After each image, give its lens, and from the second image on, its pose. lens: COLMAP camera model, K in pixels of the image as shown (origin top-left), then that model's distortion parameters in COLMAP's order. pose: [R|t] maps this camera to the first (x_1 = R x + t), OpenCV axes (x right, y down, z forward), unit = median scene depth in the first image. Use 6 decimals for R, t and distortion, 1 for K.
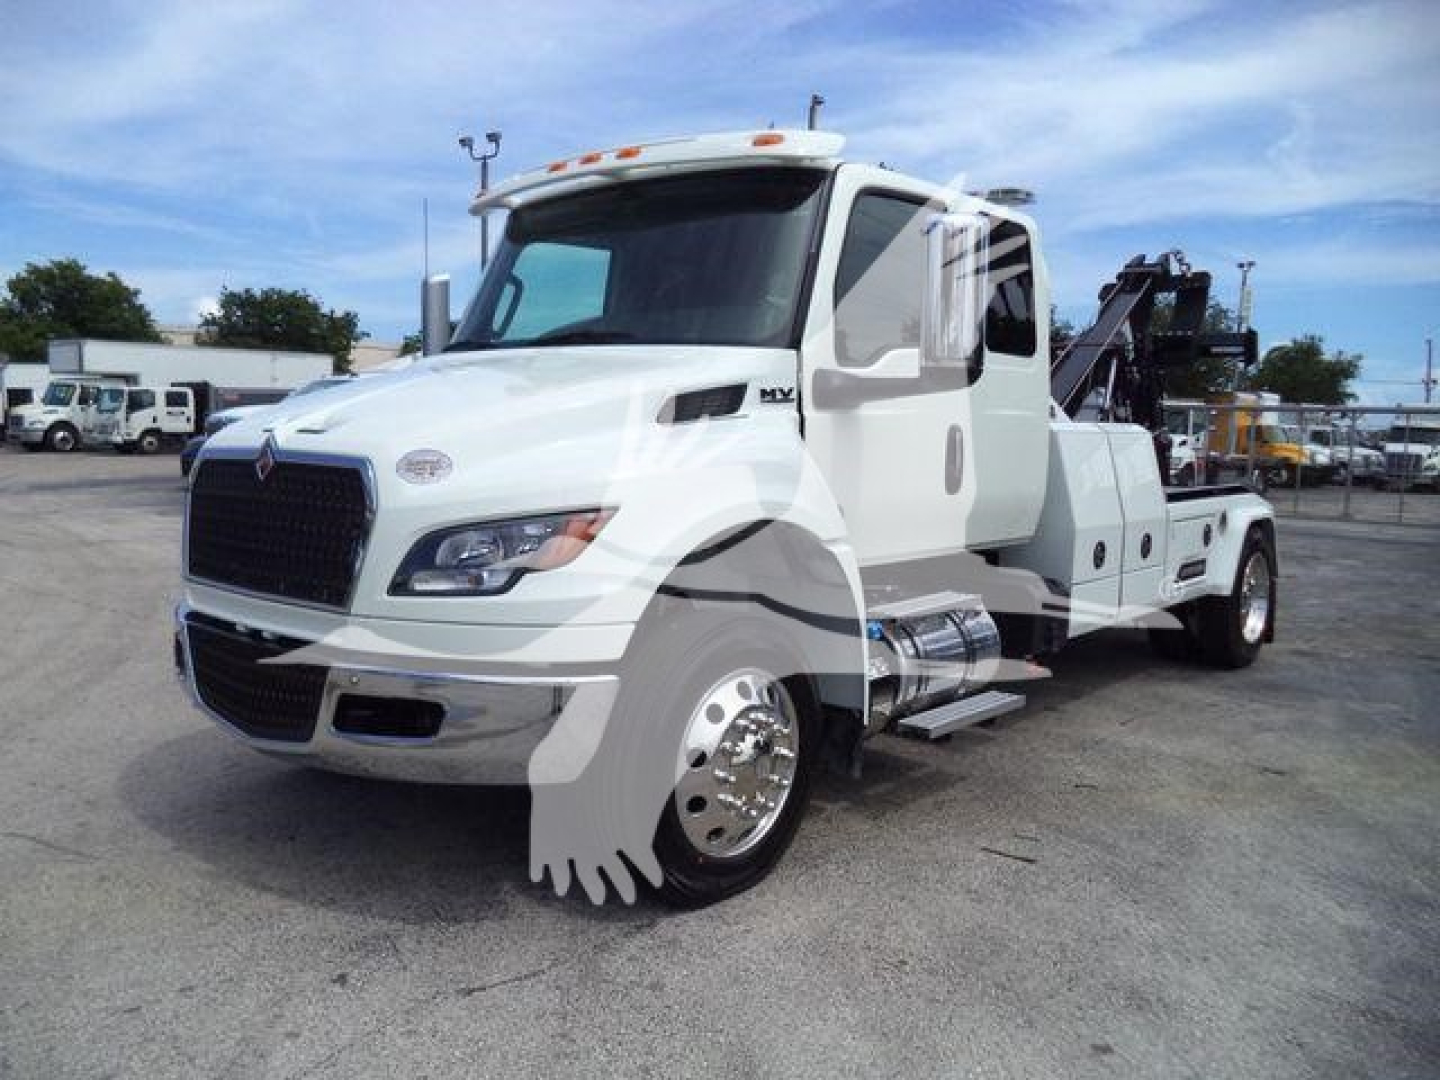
lens RADIAL K [[1168.3, 0, 710.8], [0, 1168.3, 535.1], [0, 0, 1]] dist [-0.012143, -0.009297]
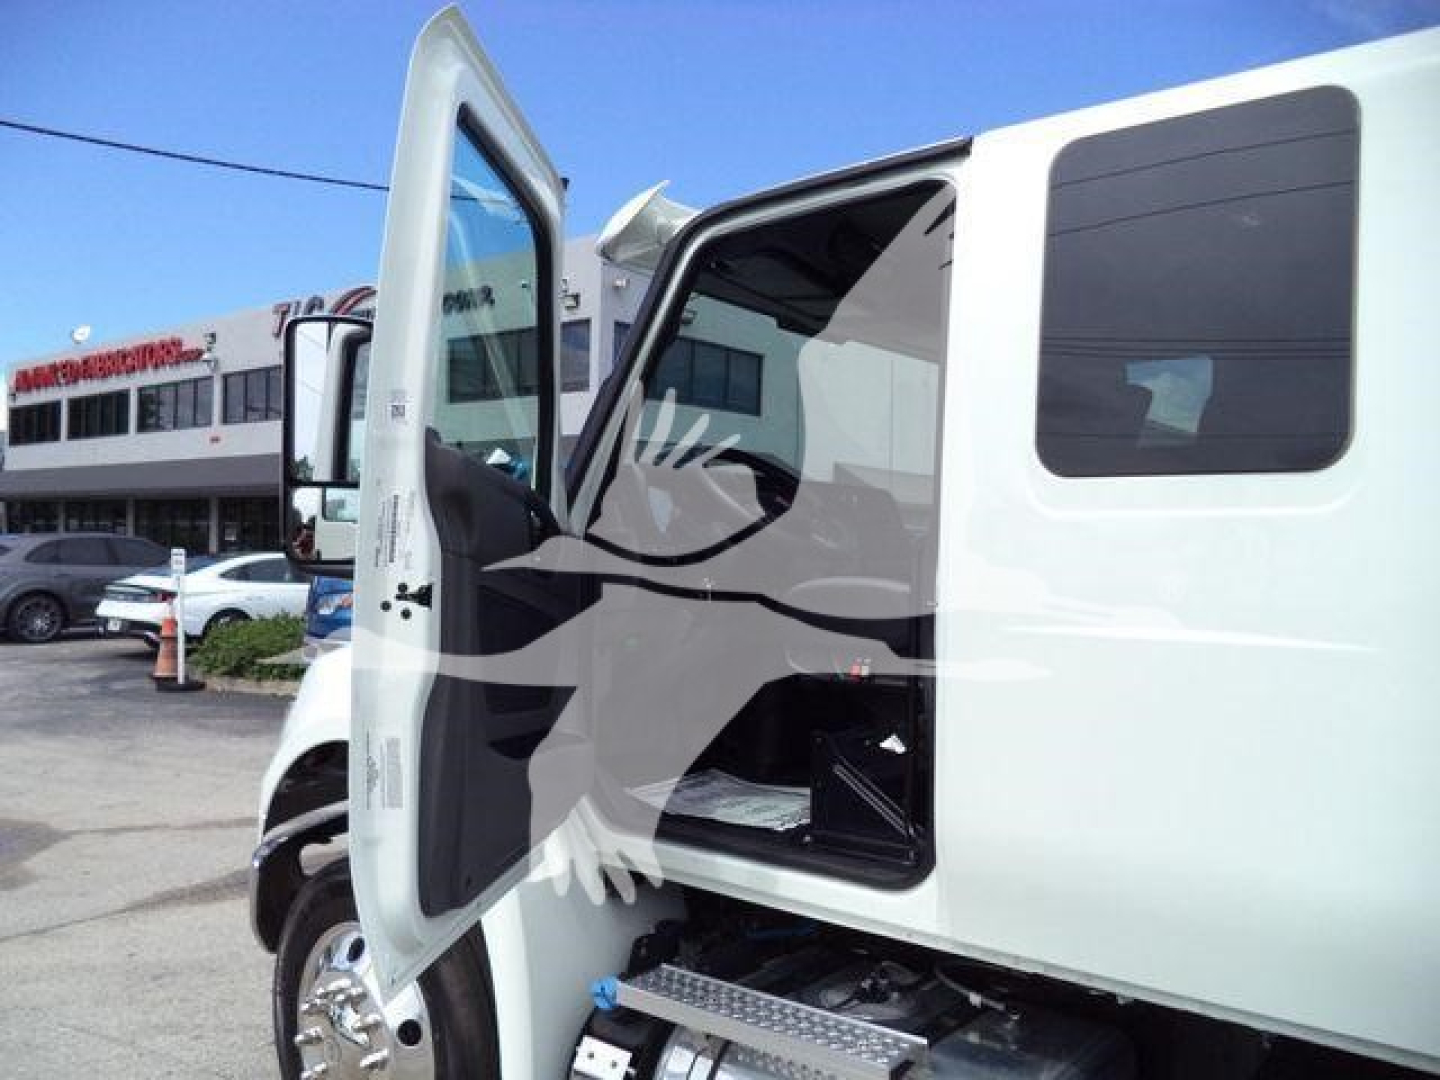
lens RADIAL K [[1163.7, 0, 712.7], [0, 1163.7, 541.6], [0, 0, 1]] dist [-0.014953, -0.010098]
pose [[0.032143, -0.033874, -0.998909, 0.736882], [-0.109101, 0.993334, -0.037196, -0.126267], [0.993511, 0.110178, 0.028233, 1.020381]]
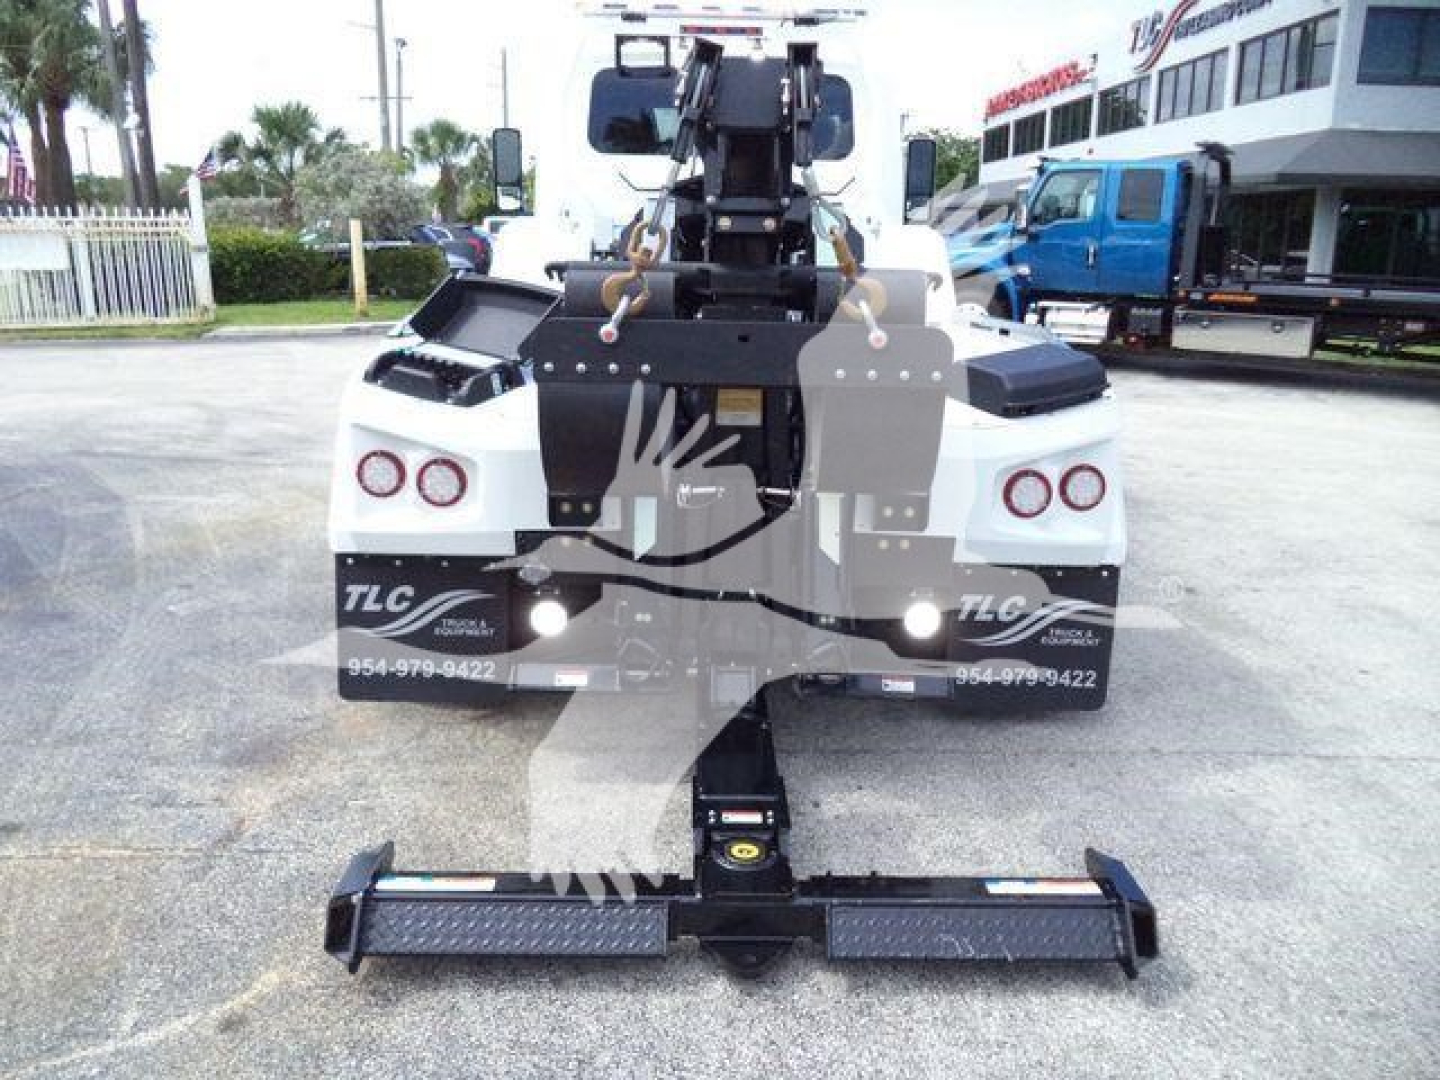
lens RADIAL K [[1182.9, 0, 746.1], [0, 1182.9, 539.1], [0, 0, 1]] dist [-0.013838, -0.003460]
pose [[-0.723278, 0.126502, -0.678871, 1.284365], [-0.103887, 0.951957, 0.288072, -0.208801], [0.682698, 0.278883, -0.675388, 2.651487]]
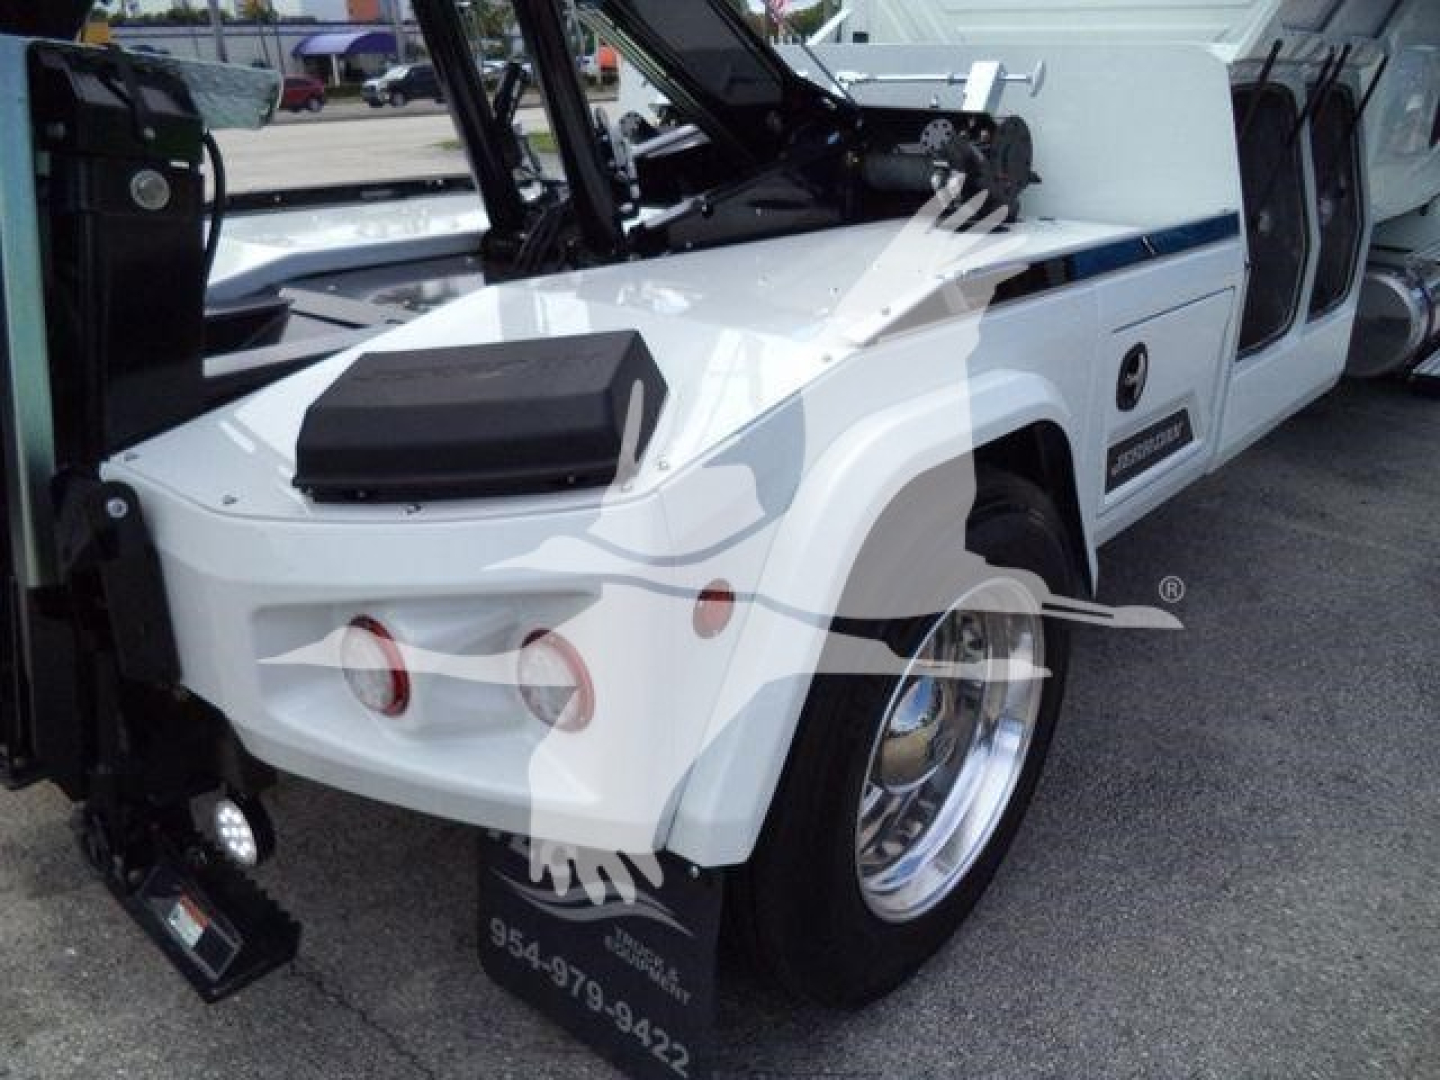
lens RADIAL K [[1200.5, 0, 720.0], [0, 1200.5, 540.0], [0, 0, 1]] dist [-0.036443, -0.001005]
pose [[-0.999575, -0.014480, -0.025315, 0.519224], [-0.024448, 0.889300, 0.456670, -0.233998], [0.015900, 0.457095, -0.889276, 2.549425]]
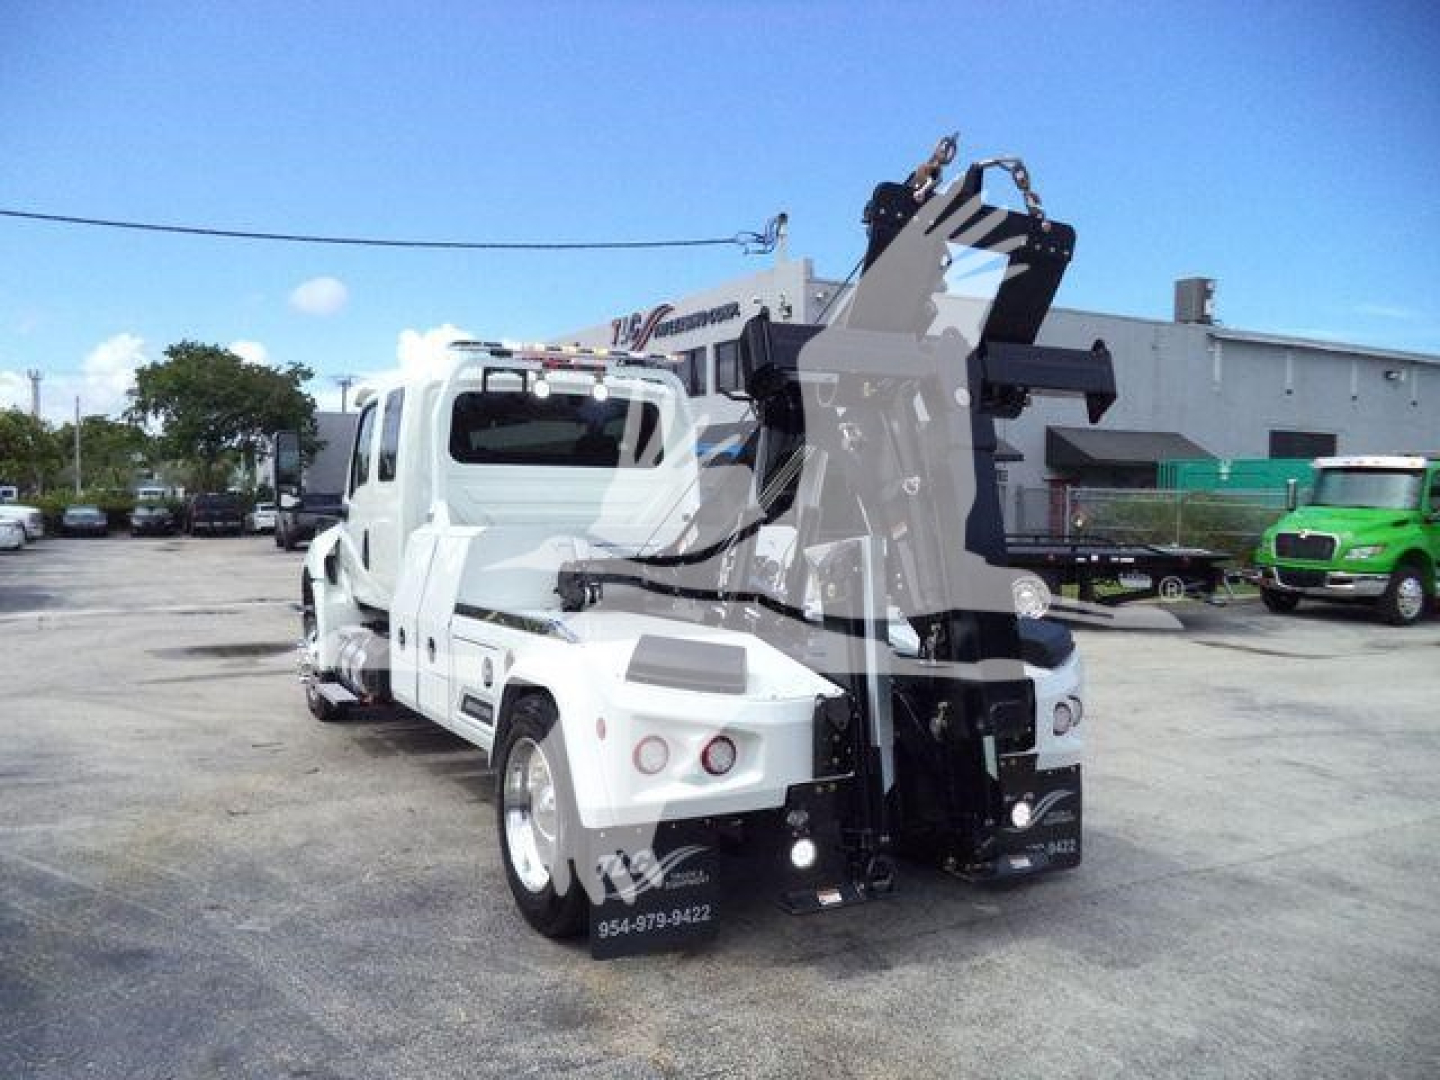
lens RADIAL K [[1172.7, 0, 750.7], [0, 1172.7, 532.6], [0, 0, 1]] dist [-0.031275, 0.000253]
pose [[-0.320420, -0.005570, -0.947259, 1.805520], [-0.098993, 0.994704, 0.027637, -0.212375], [0.942089, 0.102628, -0.319275, 2.299458]]
